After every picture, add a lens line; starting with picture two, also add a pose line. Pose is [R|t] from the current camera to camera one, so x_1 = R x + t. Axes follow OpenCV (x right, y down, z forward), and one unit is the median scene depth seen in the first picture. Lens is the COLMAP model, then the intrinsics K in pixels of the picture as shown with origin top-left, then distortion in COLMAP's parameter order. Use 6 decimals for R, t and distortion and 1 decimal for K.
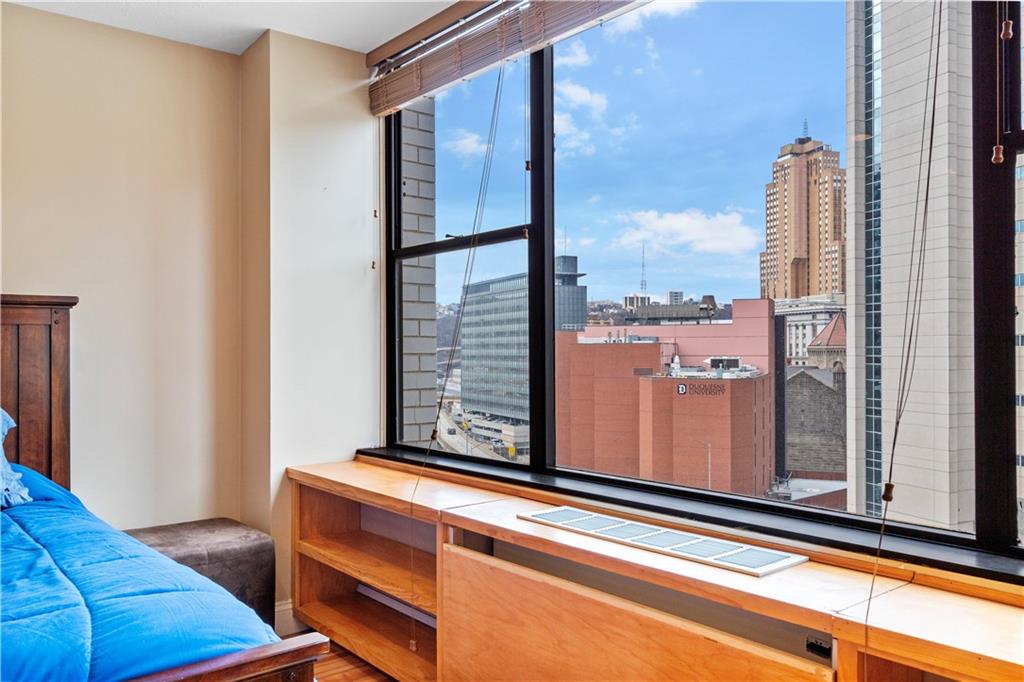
lens RADIAL K [[819.5, 0, 512.0], [0, 819.5, 341.0], [0, 0, 1]] dist [-0.000030, -0.000602]
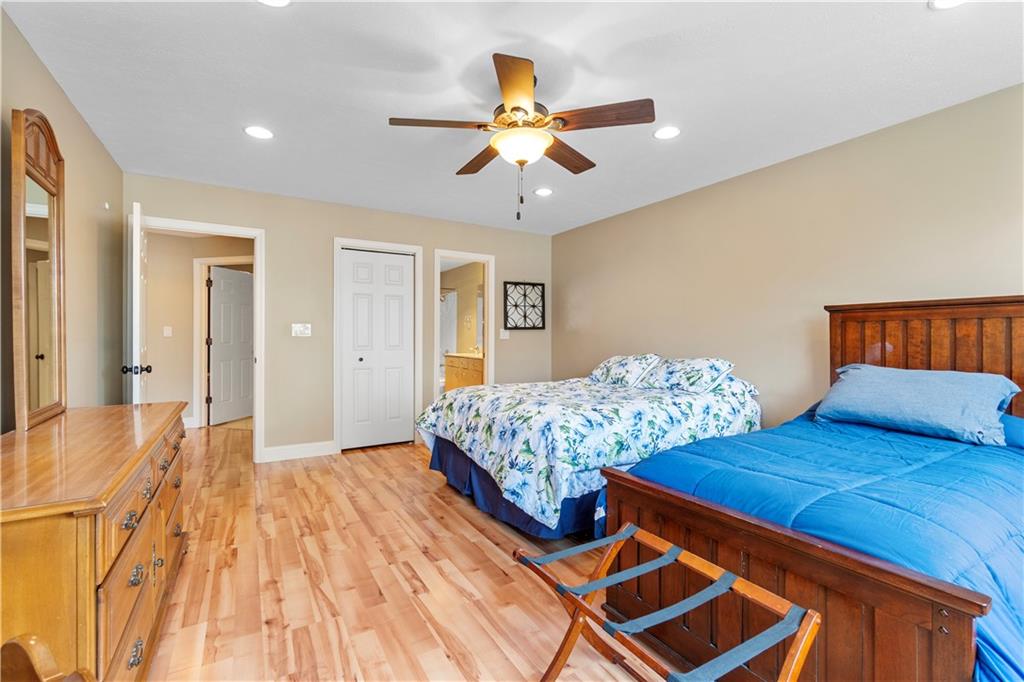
lens RADIAL K [[449.7, 0, 510.8], [0, 449.7, 335.2], [0, 0, 1]] dist [-0.004965, -0.000589]
pose [[-0.149922, 0.002058, -0.988696, 0.440672], [0.007777, 0.999969, 0.000902, 0.004728], [0.988667, -0.007553, -0.149933, 0.466637]]
